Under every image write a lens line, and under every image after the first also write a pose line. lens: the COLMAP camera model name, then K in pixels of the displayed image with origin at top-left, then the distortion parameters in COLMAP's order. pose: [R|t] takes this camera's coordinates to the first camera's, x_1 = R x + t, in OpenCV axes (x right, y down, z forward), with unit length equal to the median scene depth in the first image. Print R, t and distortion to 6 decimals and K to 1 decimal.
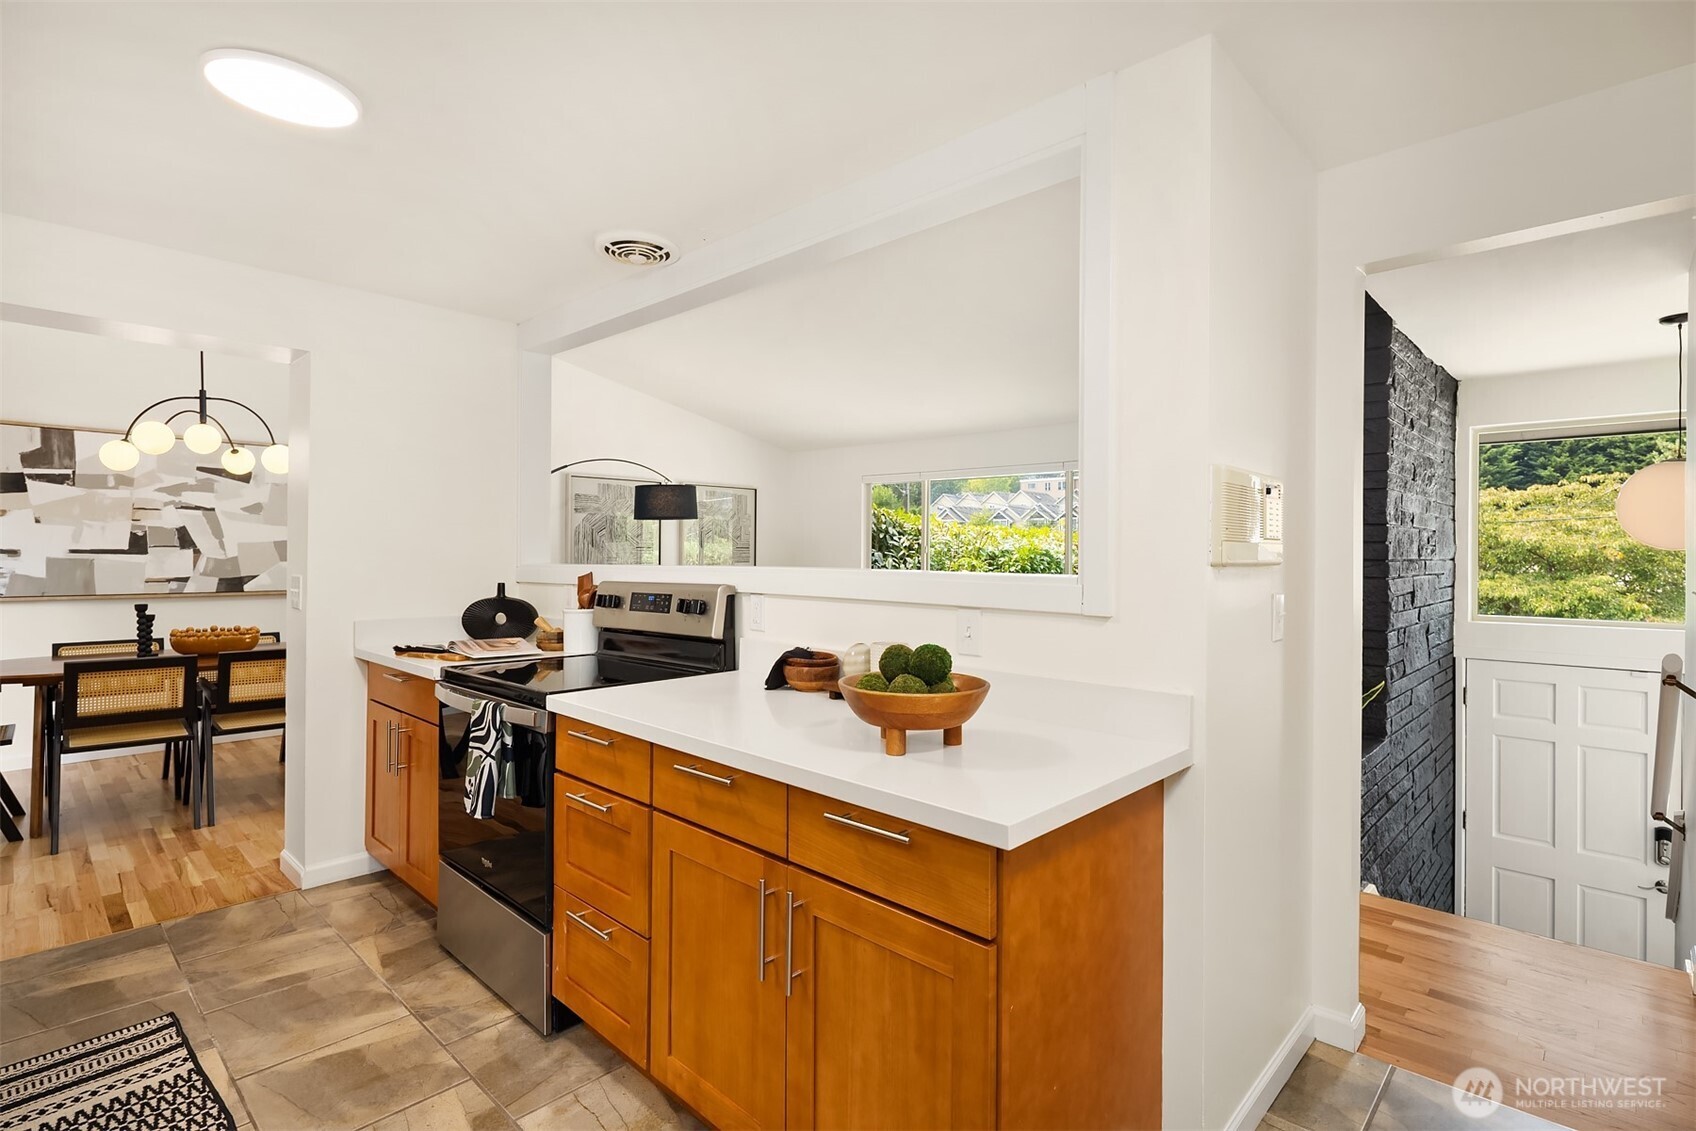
lens RADIAL K [[818.8, 0, 837.9], [0, 818.8, 555.8], [0, 0, 1]] dist [0.010273, -0.002667]
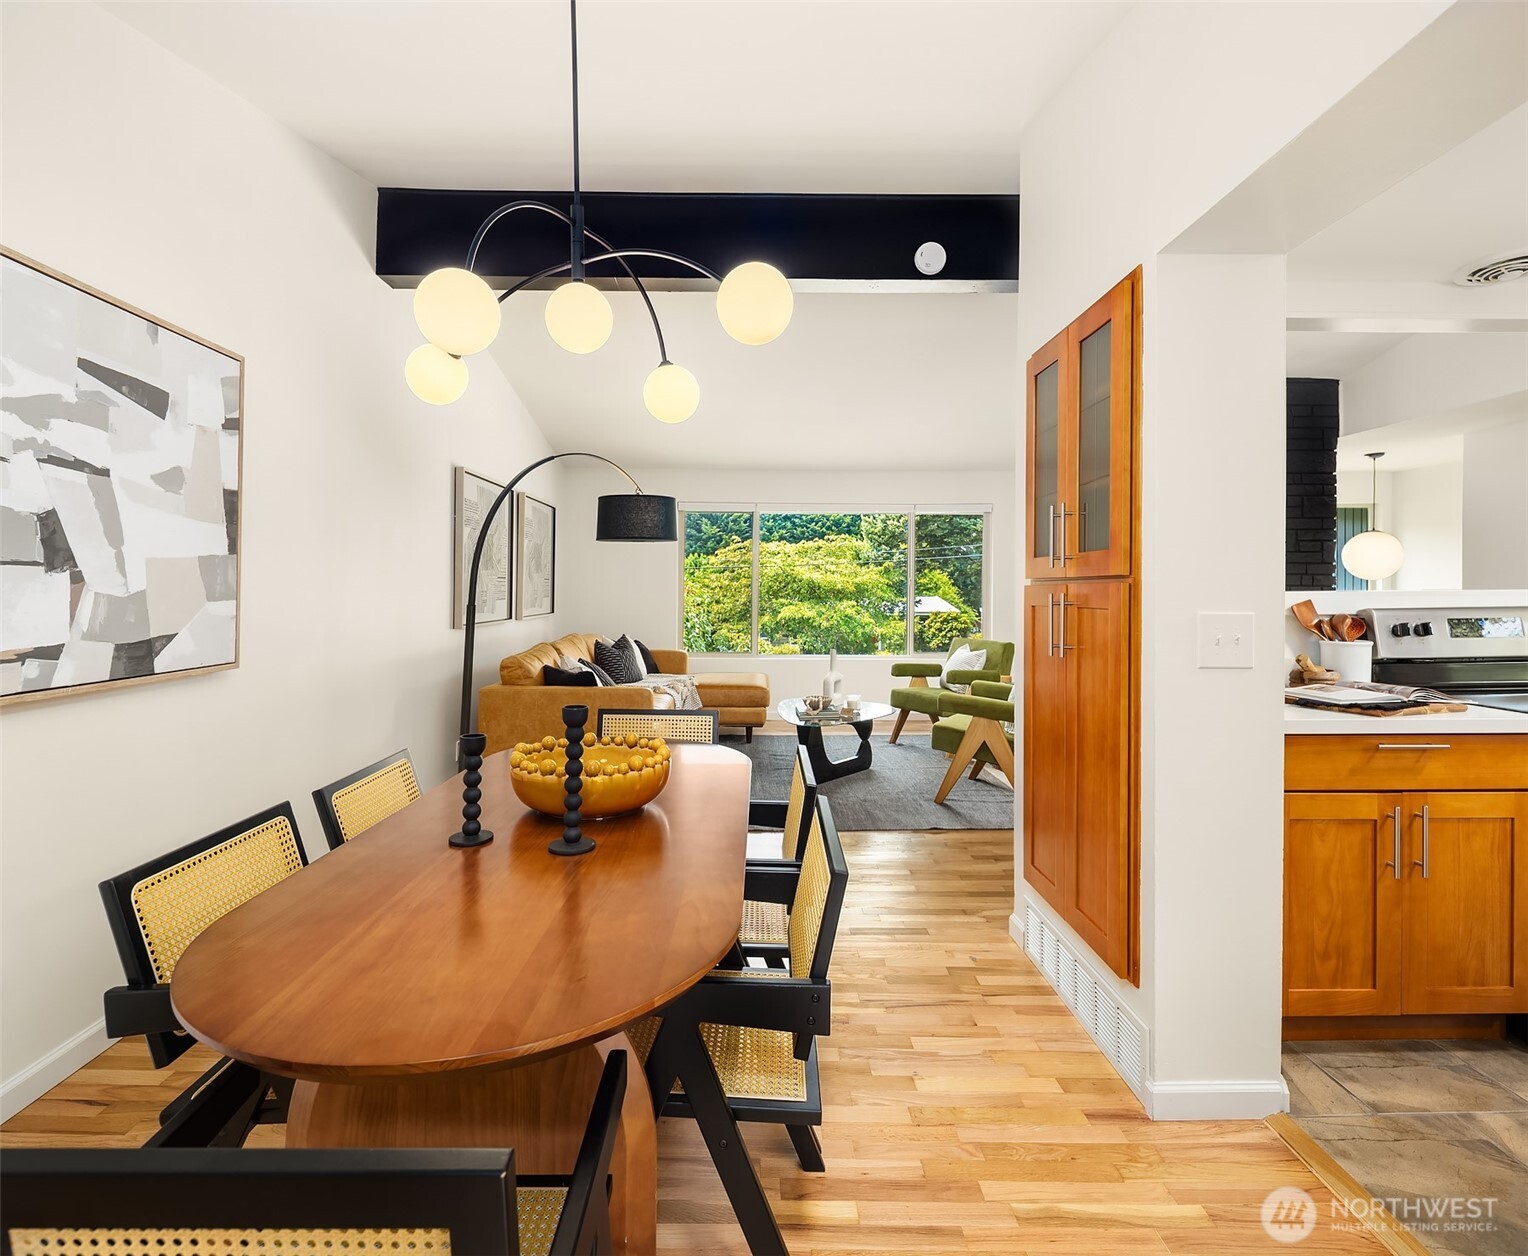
lens RADIAL K [[750.3, 0, 750.7], [0, 750.3, 596.0], [0, 0, 1]] dist [-0.003286, -0.000357]
pose [[0.711754, -0.012373, 0.702320, -1.309276], [0.008256, 0.999923, 0.009249, 0.004212], [-0.702380, -0.000785, 0.711802, 0.864818]]
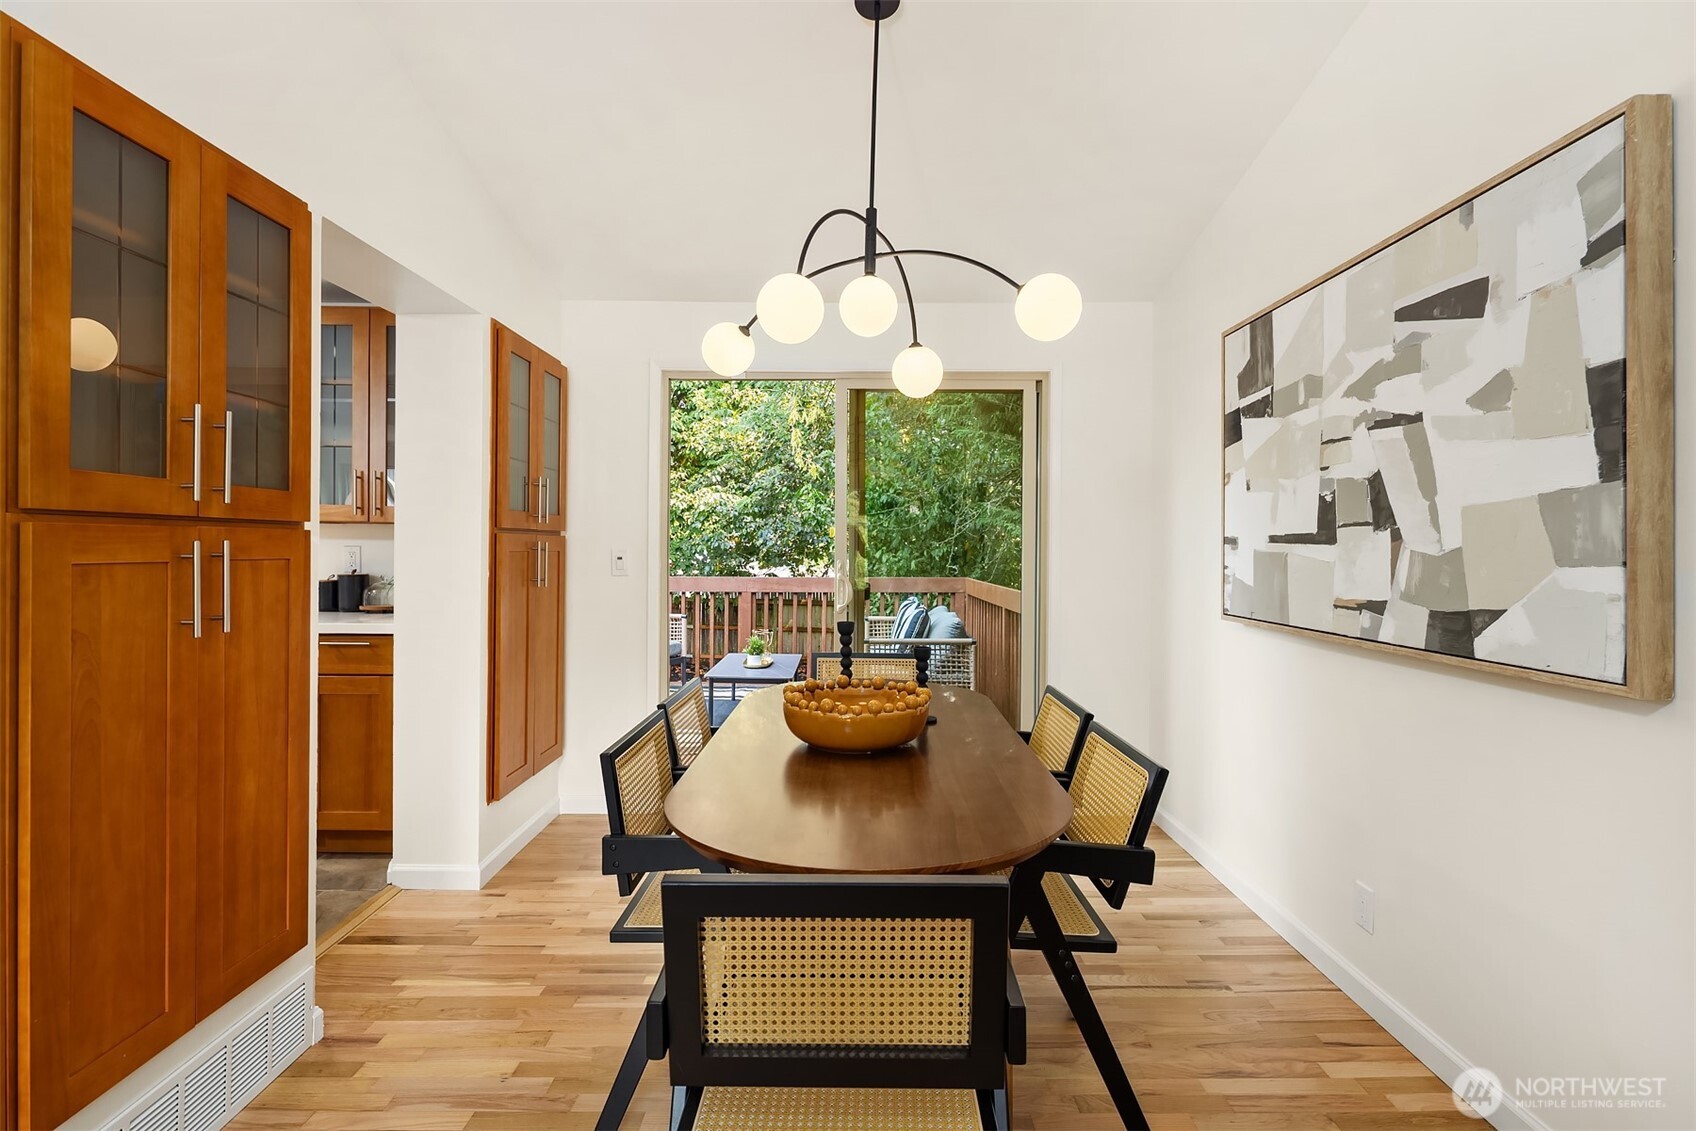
lens RADIAL K [[818.8, 0, 851.0], [0, 818.8, 549.0], [0, 0, 1]] dist [0.010273, -0.002667]
pose [[-0.711621, -0.018480, -0.702321, -0.549702], [-0.025017, 0.999687, -0.000956, 0.012398], [0.702118, 0.016890, -0.711860, 1.788045]]
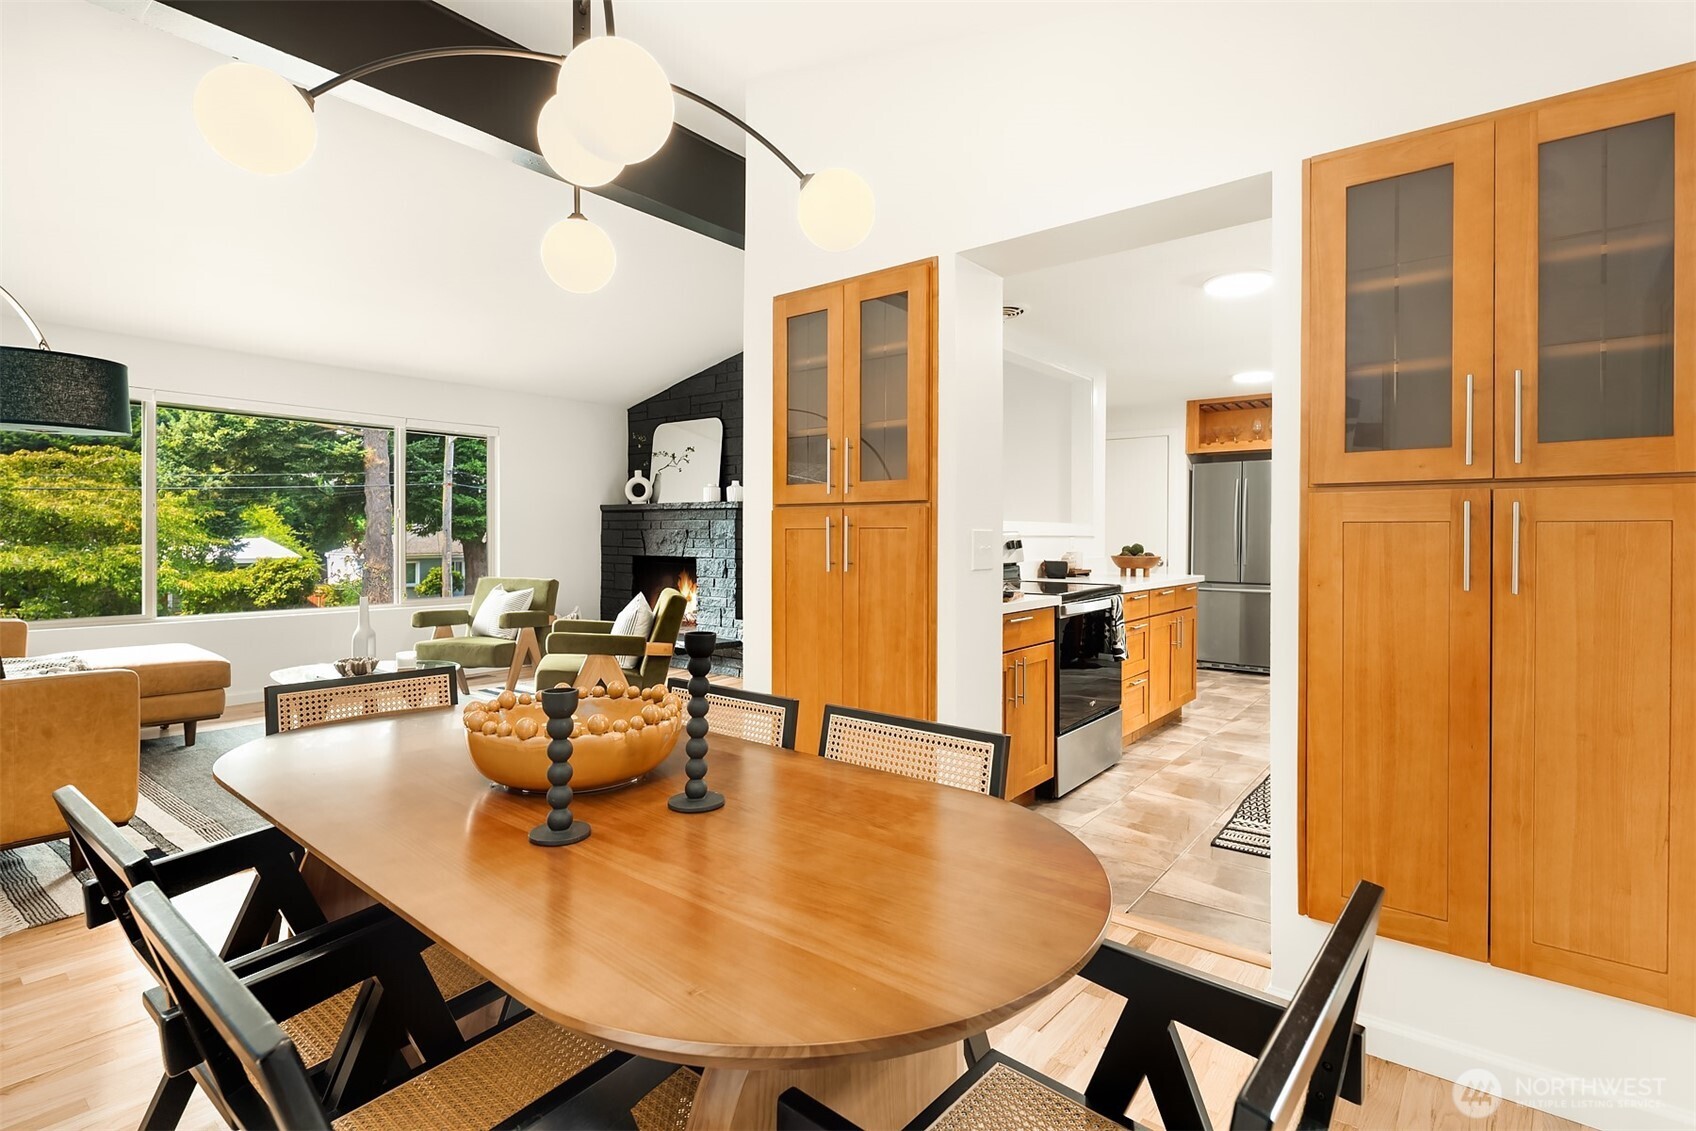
lens RADIAL K [[818.8, 0, 849.6], [0, 818.8, 549.9], [0, 0, 1]] dist [0.010273, -0.002667]
pose [[-0.102619, -0.027171, 0.994350, -1.483887], [0.000807, 0.999624, 0.027399, 0.022206], [-0.994720, 0.003614, -0.102558, 1.234624]]
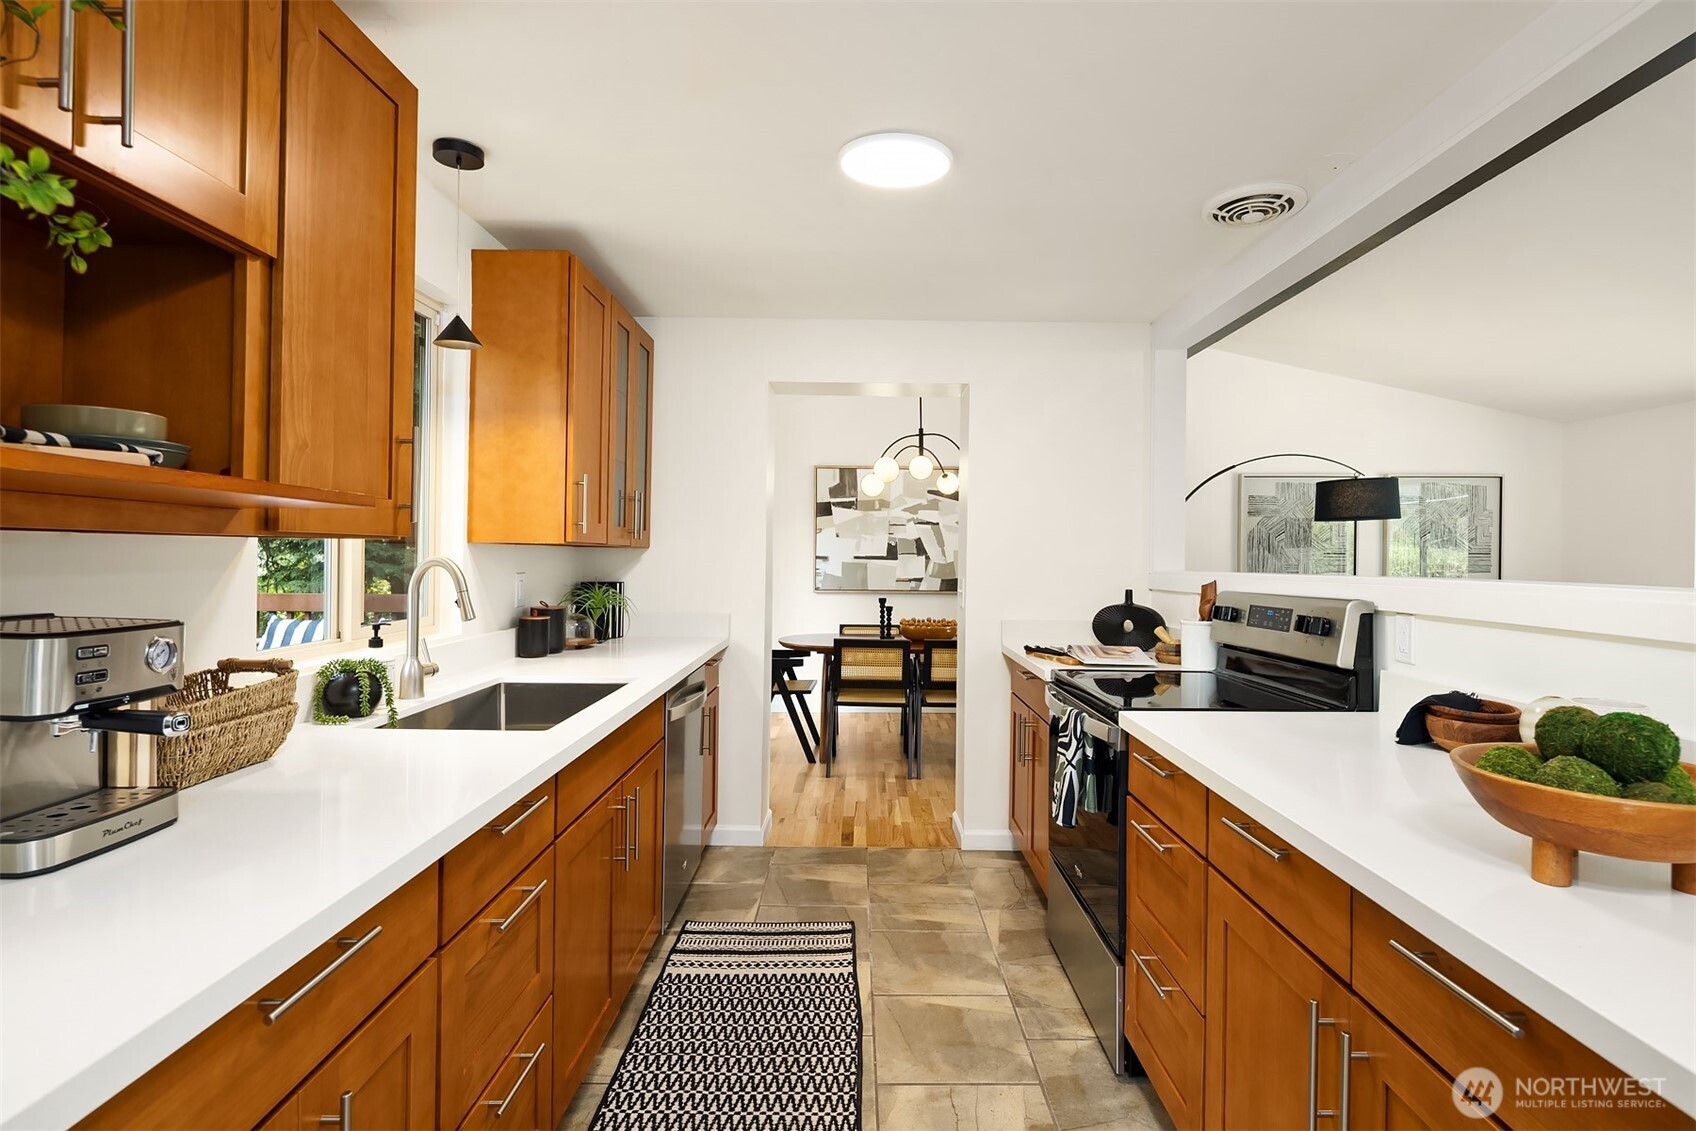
lens RADIAL K [[818.8, 0, 866.6], [0, 818.8, 560.7], [0, 0, 1]] dist [0.010273, -0.002667]
pose [[0.703265, 0.003242, -0.710920, 0.071862], [-0.004860, 0.999988, -0.000248, 0.000142], [0.710911, 0.003629, 0.703273, 0.090875]]
